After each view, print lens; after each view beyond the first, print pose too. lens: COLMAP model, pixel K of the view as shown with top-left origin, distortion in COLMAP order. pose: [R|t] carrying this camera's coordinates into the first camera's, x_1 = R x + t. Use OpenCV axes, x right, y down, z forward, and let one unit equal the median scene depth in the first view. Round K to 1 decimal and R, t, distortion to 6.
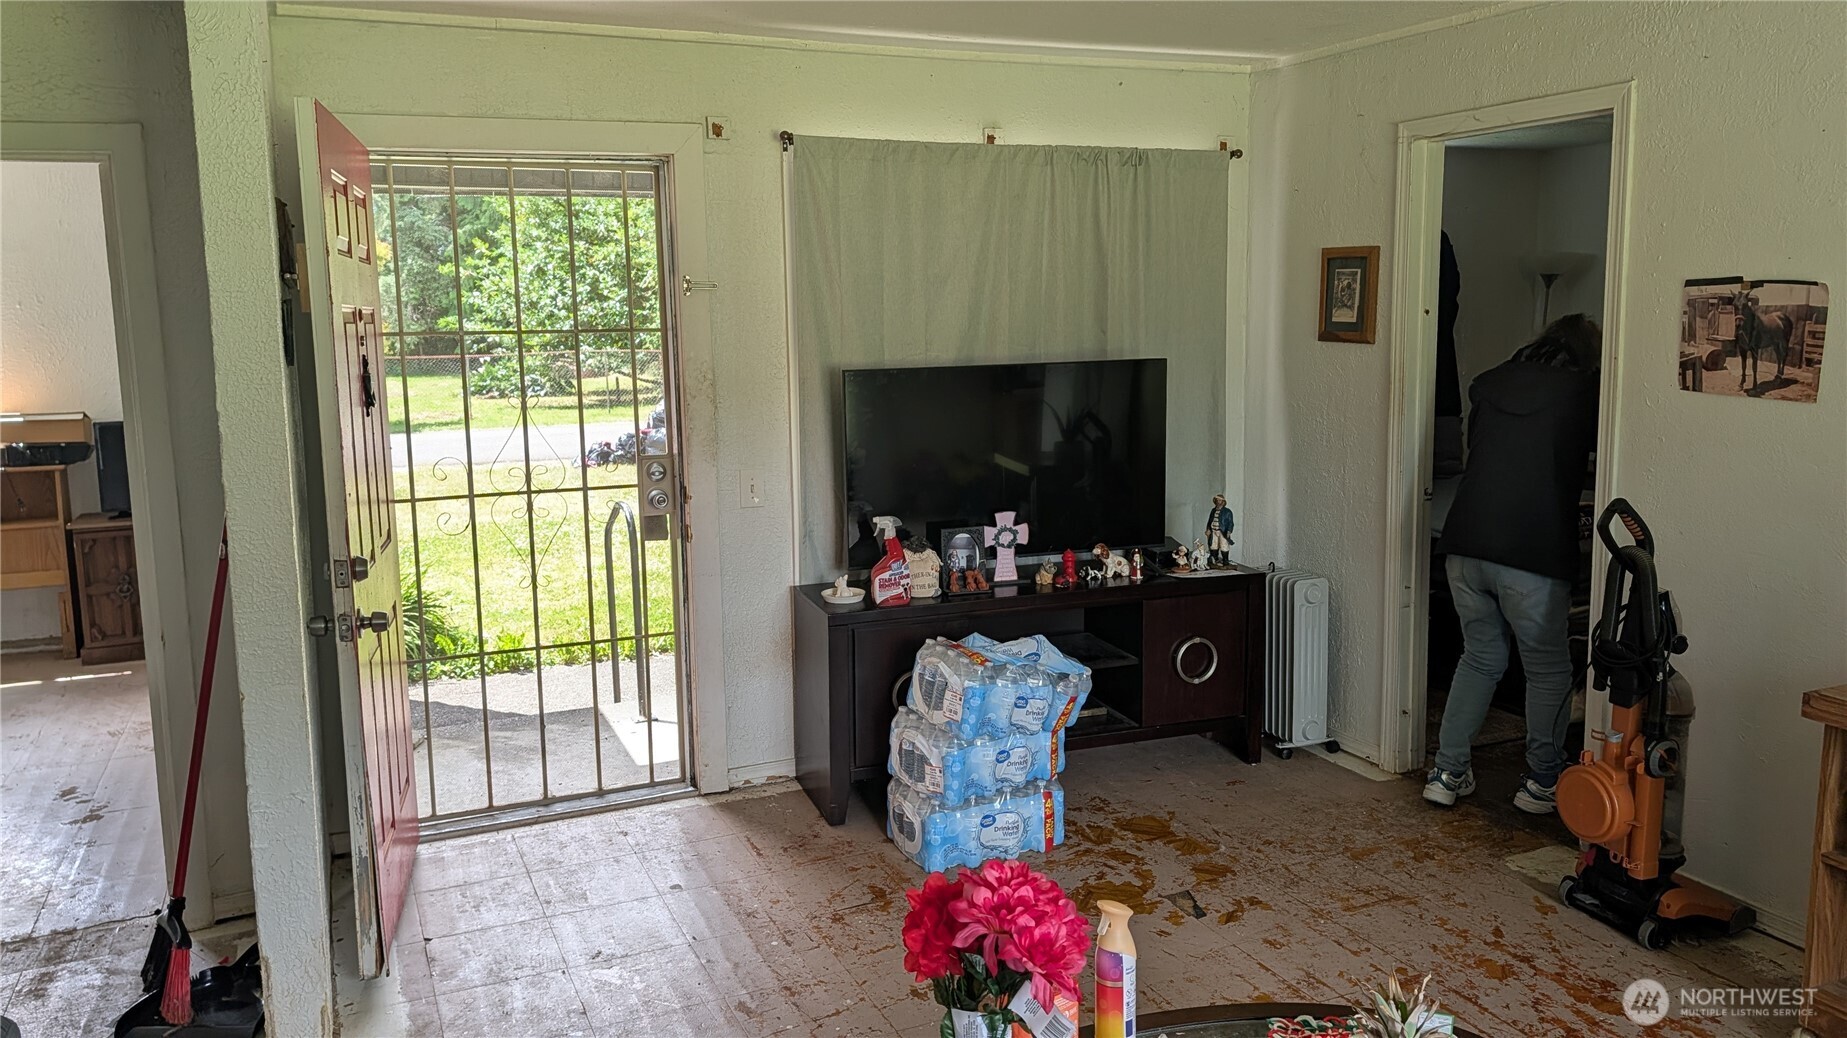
lens RADIAL K [[1330.7, 0, 925.1], [0, 1330.7, 522.0], [0, 0, 1]] dist [0.016644, -0.019649]
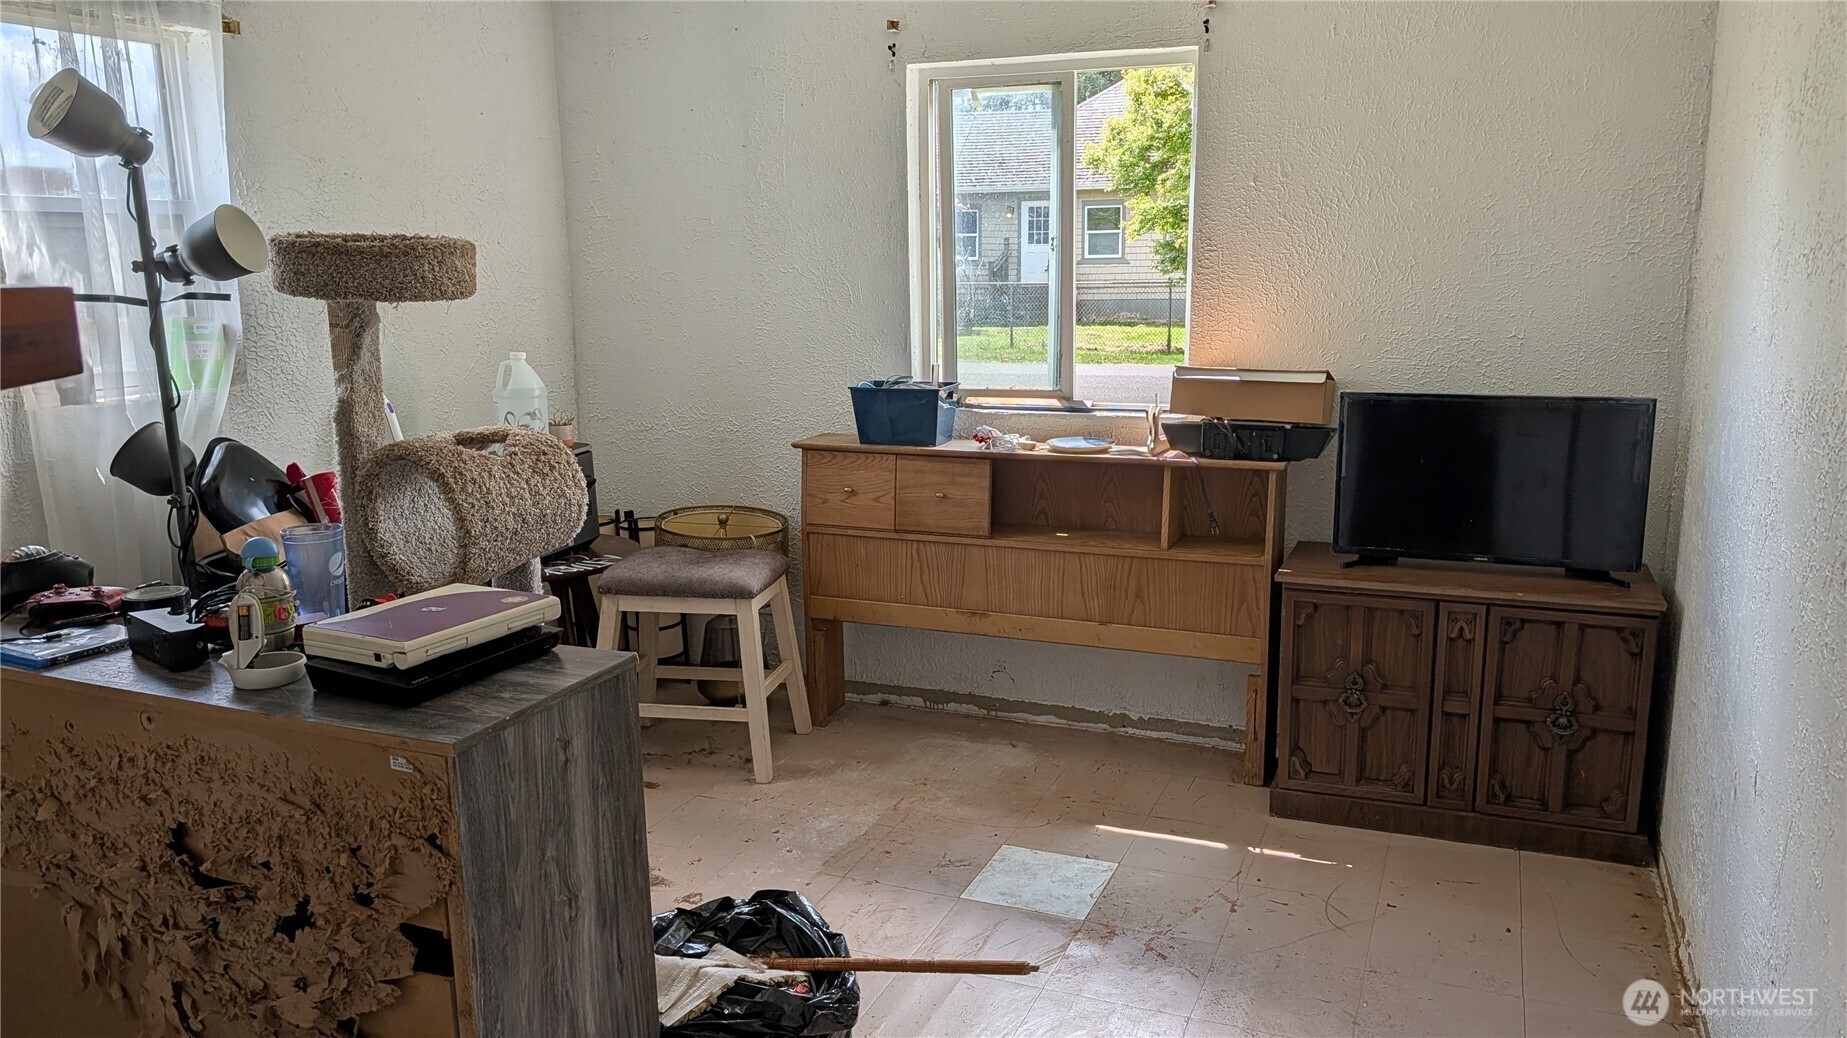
lens RADIAL K [[1330.7, 0, 926.7], [0, 1330.7, 525.1], [0, 0, 1]] dist [0.016644, -0.019649]
pose [[0.681721, 0.152730, -0.715492, -0.337160], [-0.092543, 0.988113, 0.122750, -0.072219], [0.725735, -0.017468, 0.687752, 0.495624]]
